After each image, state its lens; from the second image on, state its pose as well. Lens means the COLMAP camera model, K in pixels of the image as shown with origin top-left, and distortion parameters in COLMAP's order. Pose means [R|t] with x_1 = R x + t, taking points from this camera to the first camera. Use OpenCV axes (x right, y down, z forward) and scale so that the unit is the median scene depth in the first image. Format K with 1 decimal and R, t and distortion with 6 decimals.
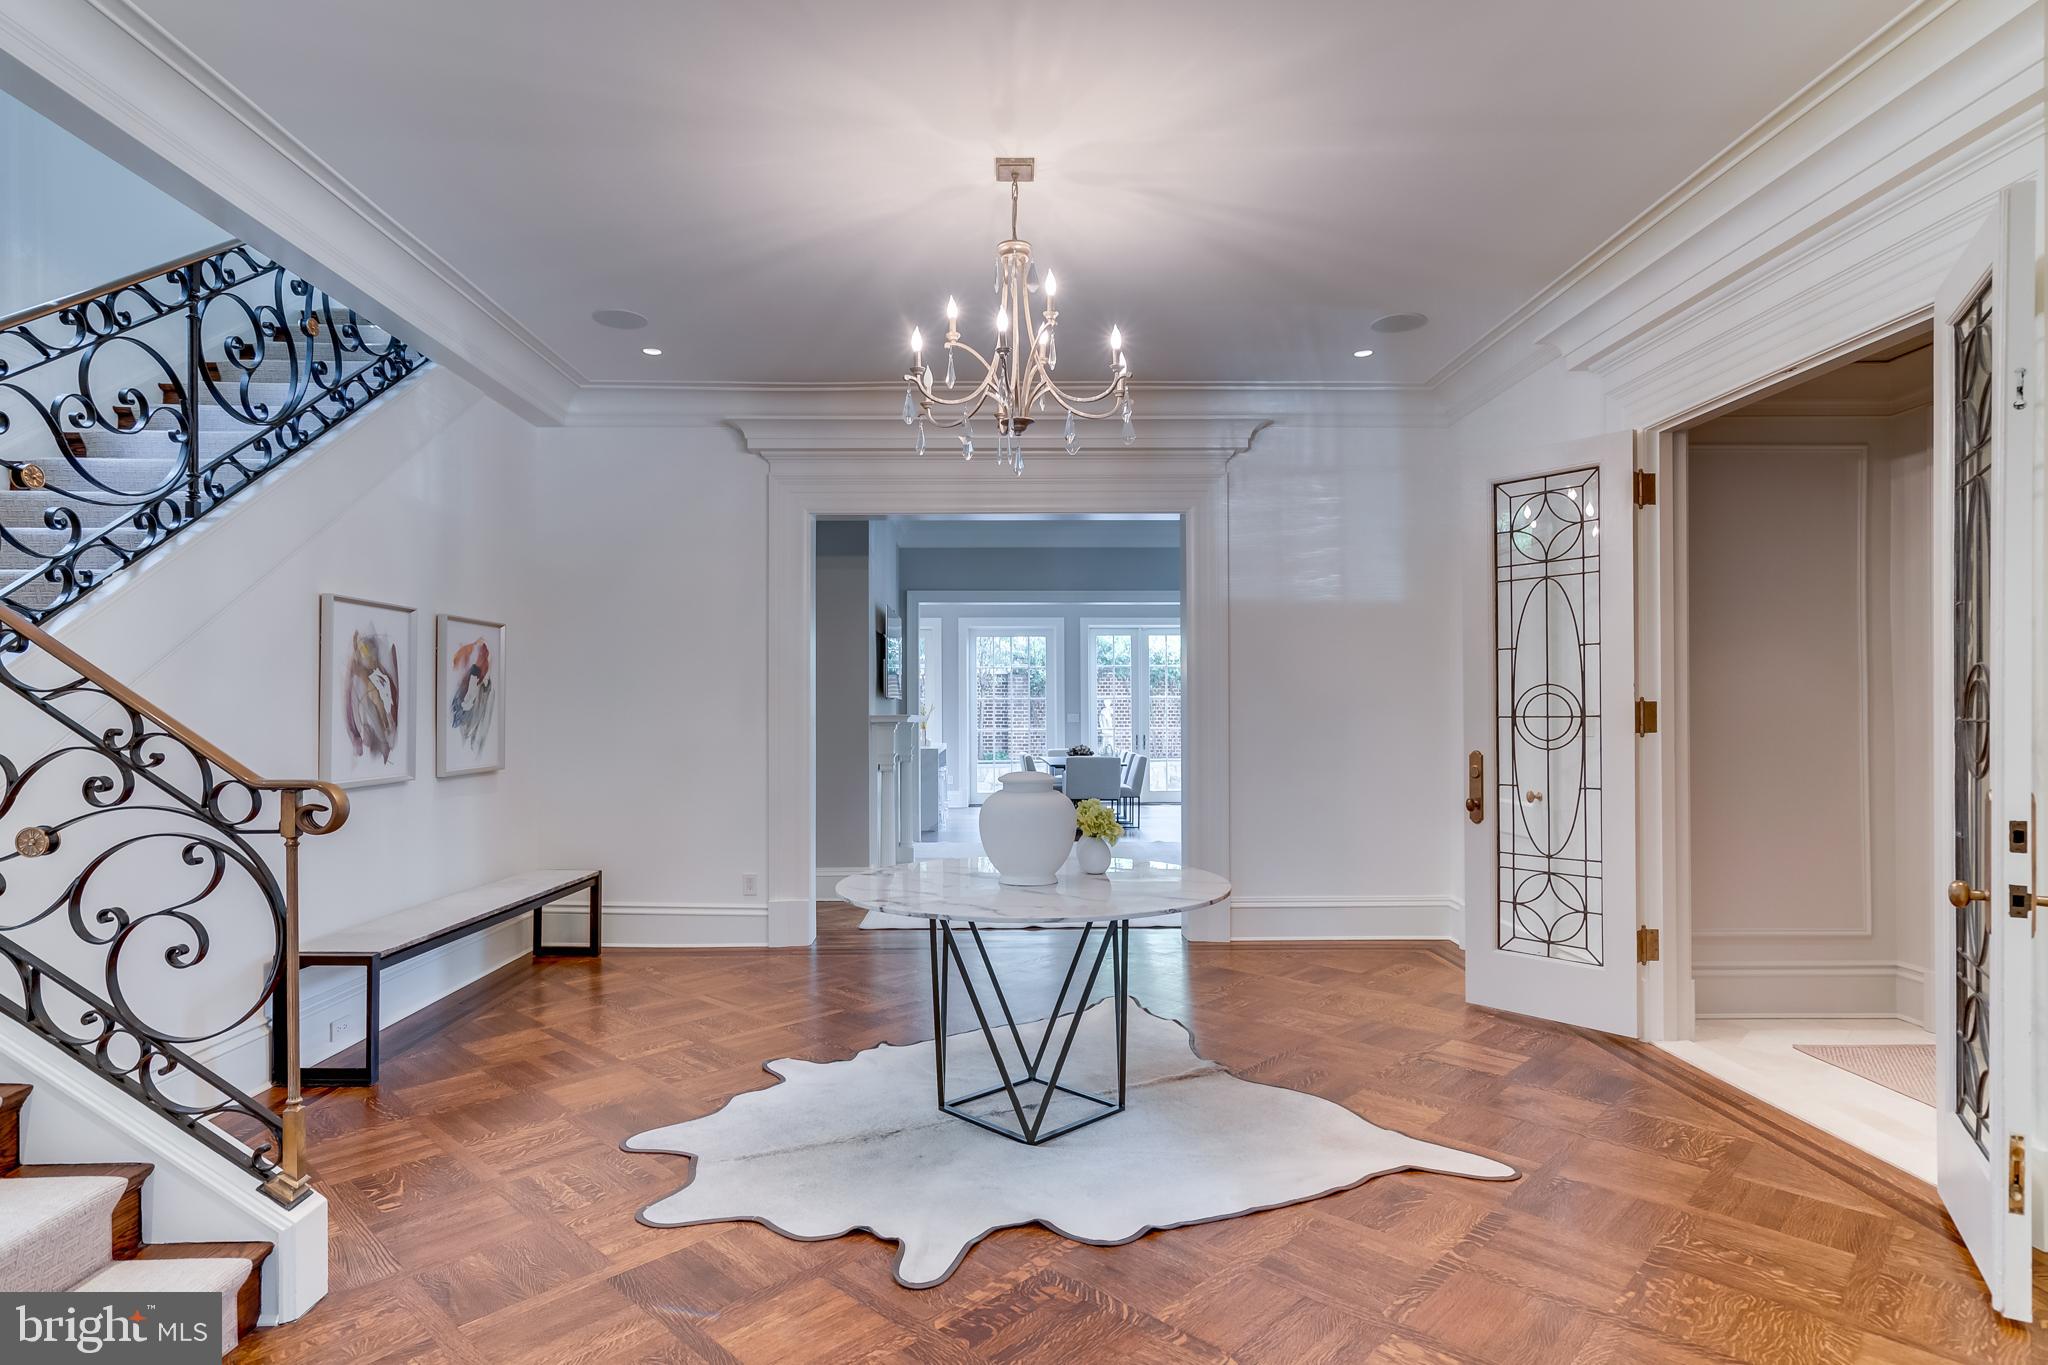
lens RADIAL K [[1084.5, 0, 1020.6], [0, 1084.5, 693.2], [0, 0, 1]] dist [0.003965, 0.001582]
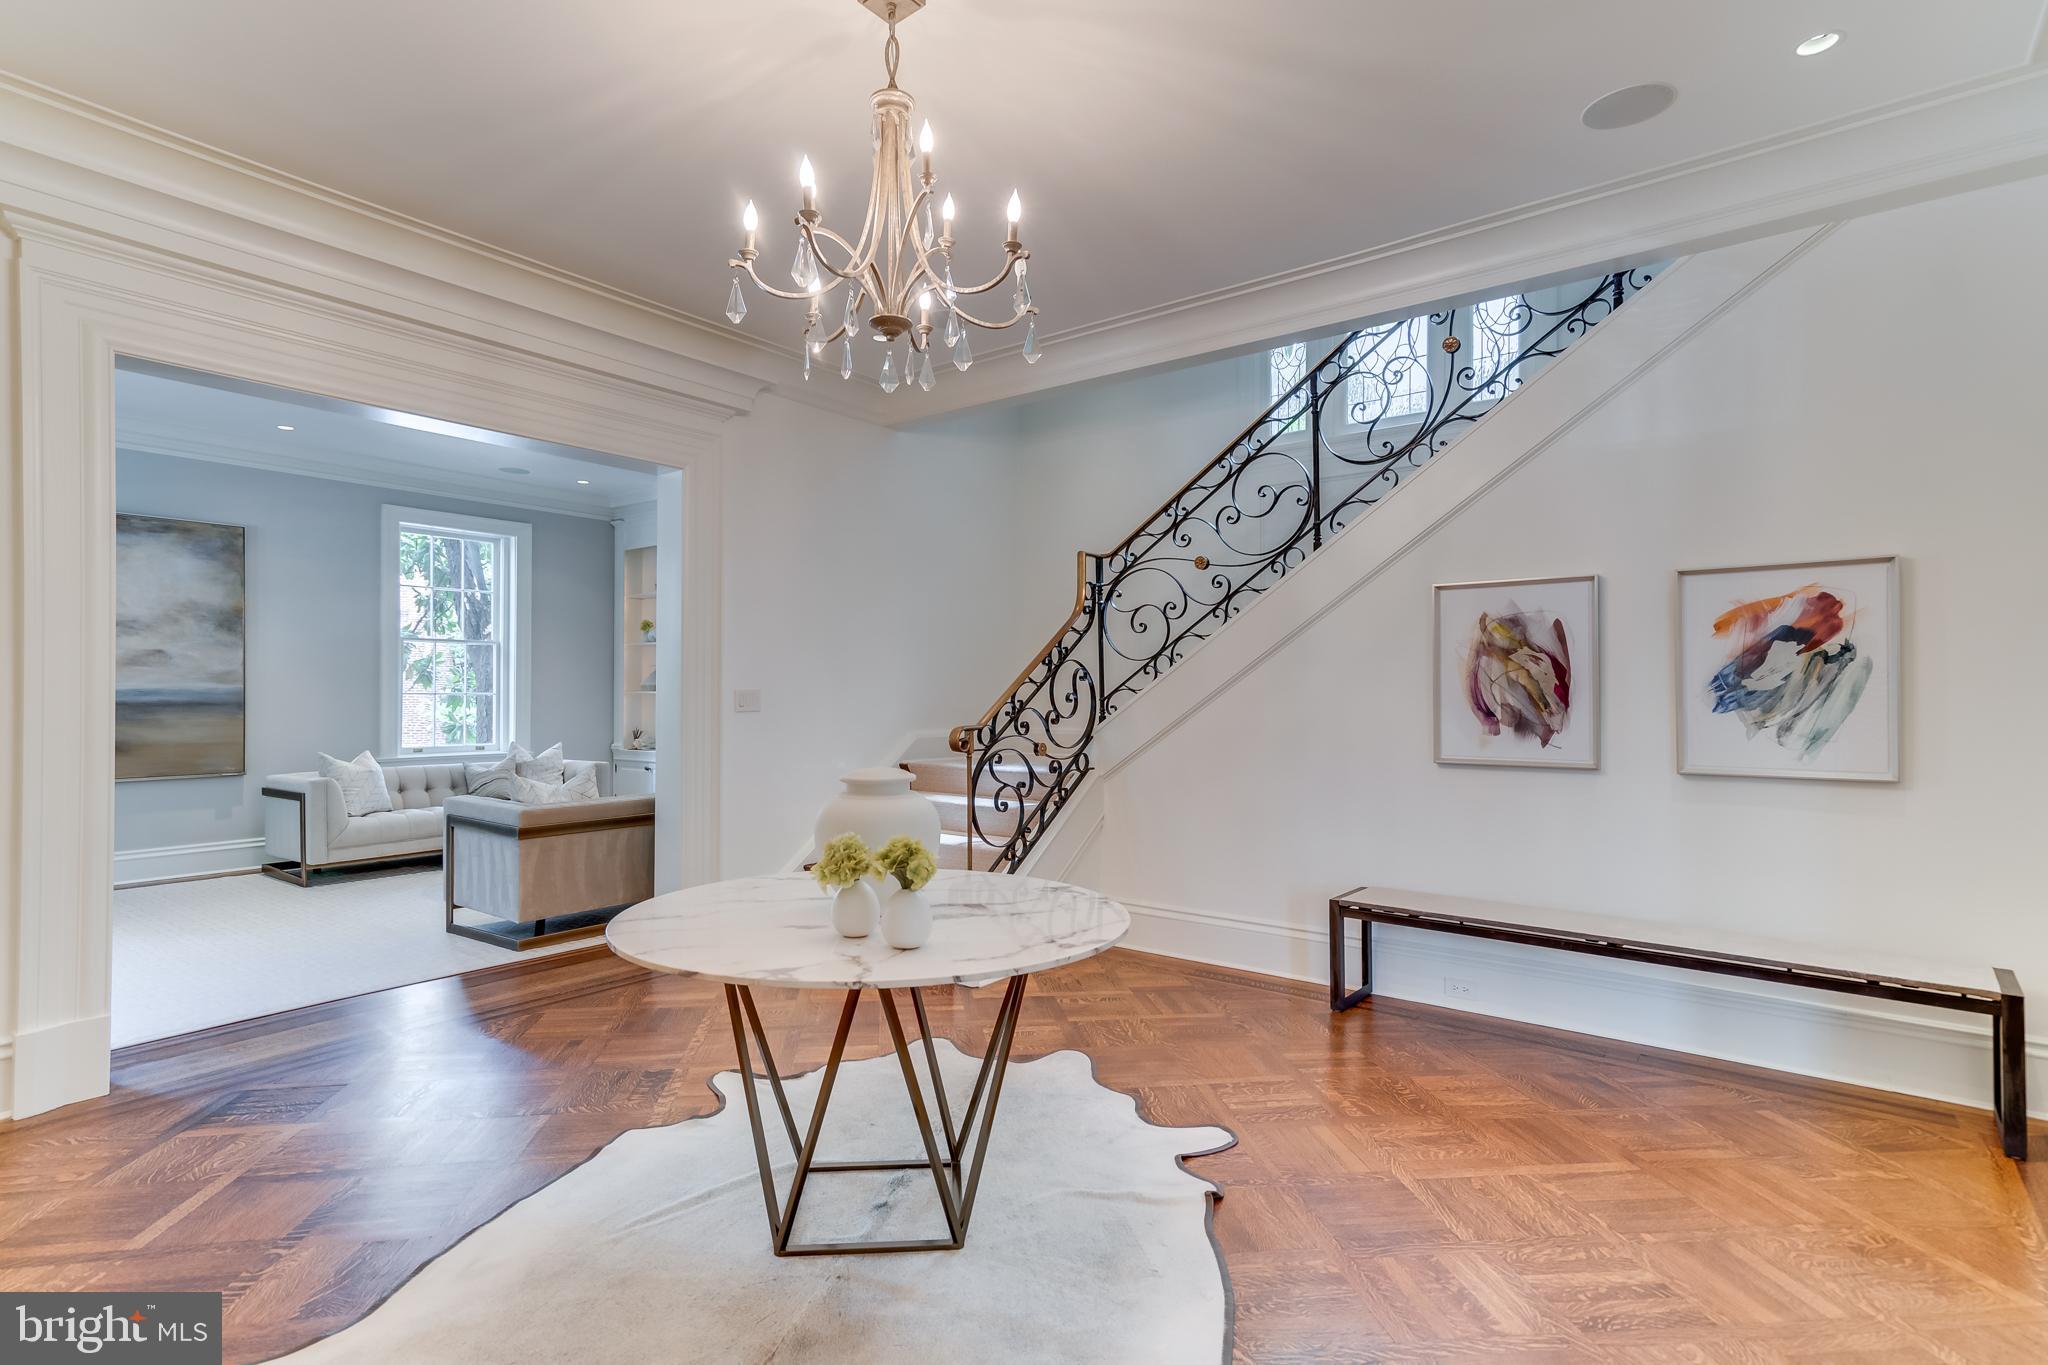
lens RADIAL K [[1041.3, 0, 1031.2], [0, 1041.3, 688.1], [0, 0, 1]] dist [0.006116, 0.000375]
pose [[-0.646685, -0.005530, -0.762737, 0.446096], [0.011135, 0.999799, -0.016689, 0.026935], [0.762676, -0.019286, -0.646493, 1.394538]]
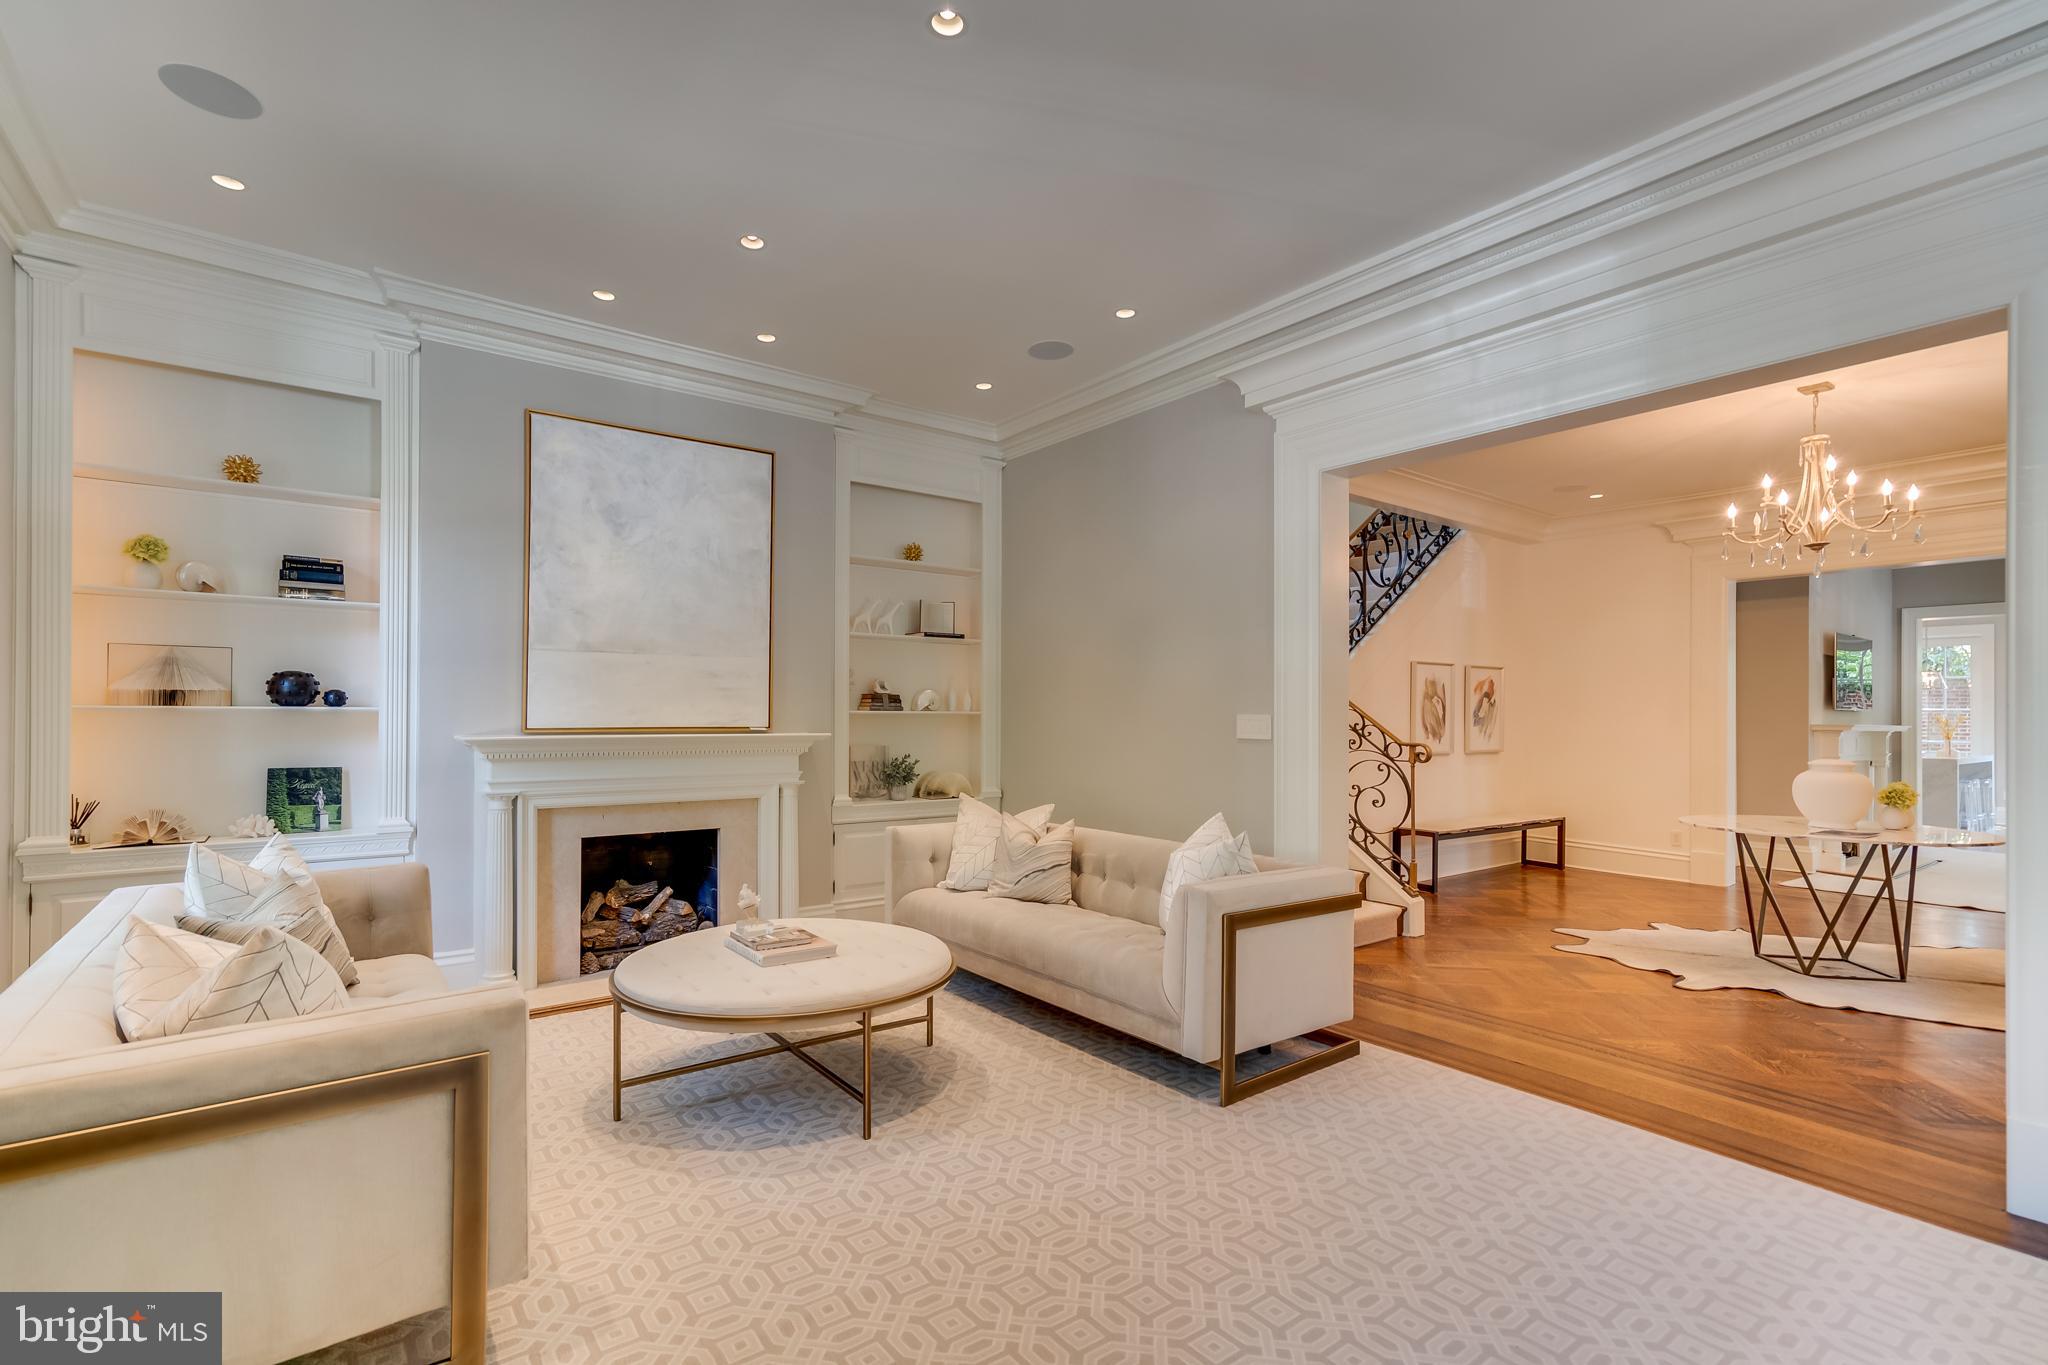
lens RADIAL K [[941.4, 0, 1021.4], [0, 941.4, 709.7], [0, 0, 1]] dist [0.015812, 0.001584]
pose [[0.594693, 0.005423, -0.803935, 0.385370], [0.002435, 0.999961, 0.008547, -0.015176], [0.803950, -0.007040, 0.594656, -0.710205]]
